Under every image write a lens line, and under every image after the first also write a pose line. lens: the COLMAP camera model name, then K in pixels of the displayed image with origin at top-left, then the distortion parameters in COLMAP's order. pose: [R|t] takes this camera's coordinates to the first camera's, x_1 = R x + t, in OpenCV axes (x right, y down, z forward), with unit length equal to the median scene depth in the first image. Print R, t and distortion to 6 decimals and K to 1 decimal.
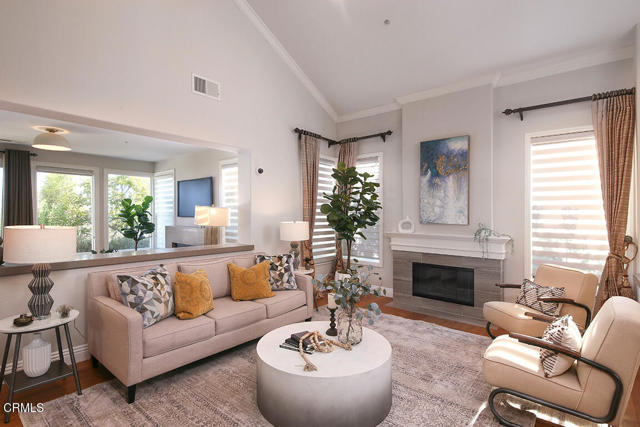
lens RADIAL K [[311.8, 0, 314.8], [0, 311.8, 215.7], [0, 0, 1]] dist [0.003137, -0.000011]
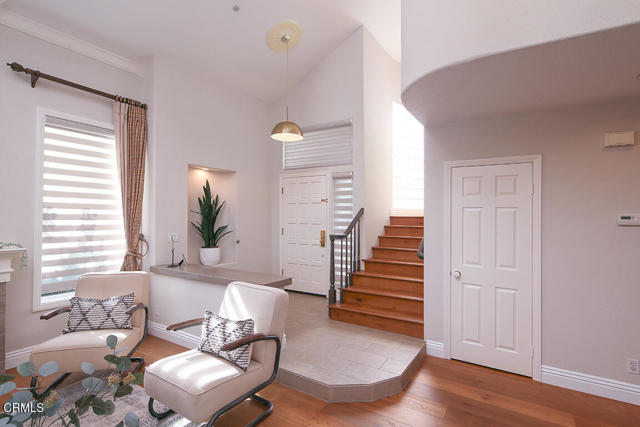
lens RADIAL K [[309.7, 0, 322.2], [0, 309.7, 212.2], [0, 0, 1]] dist [-0.001259, -0.001025]
pose [[-0.146450, 0.004700, 0.989207, -0.145861], [-0.005989, 0.999966, -0.005638, -0.008263], [-0.989200, -0.006750, -0.146417, 0.390231]]
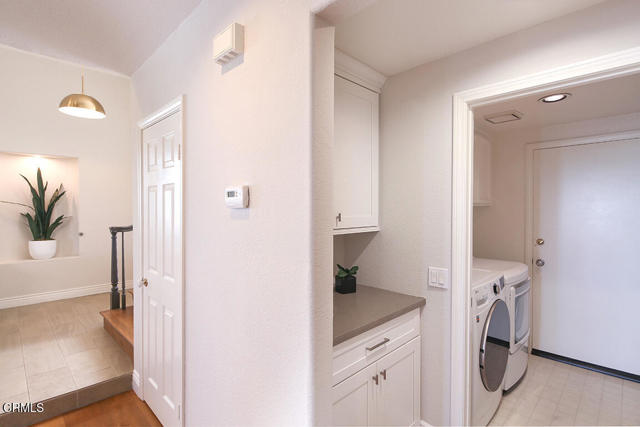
lens RADIAL K [[313.1, 0, 321.0], [0, 313.1, 216.1], [0, 0, 1]] dist [-0.000300, -0.000431]
pose [[0.086635, -0.029906, 0.995791, 0.036422], [0.005486, 0.999549, 0.029541, 0.006998], [-0.996225, 0.002904, 0.086760, -0.322305]]
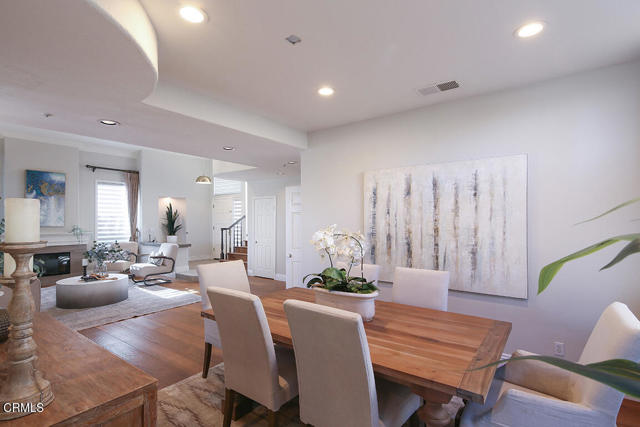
lens RADIAL K [[305.8, 0, 319.5], [0, 305.8, 219.0], [0, 0, 1]] dist [0.000322, -0.000610]
pose [[-0.071077, -0.003938, 0.997463, -1.221356], [0.007490, 0.999962, 0.004482, -0.009105], [-0.997443, 0.007789, -0.071044, -0.243305]]
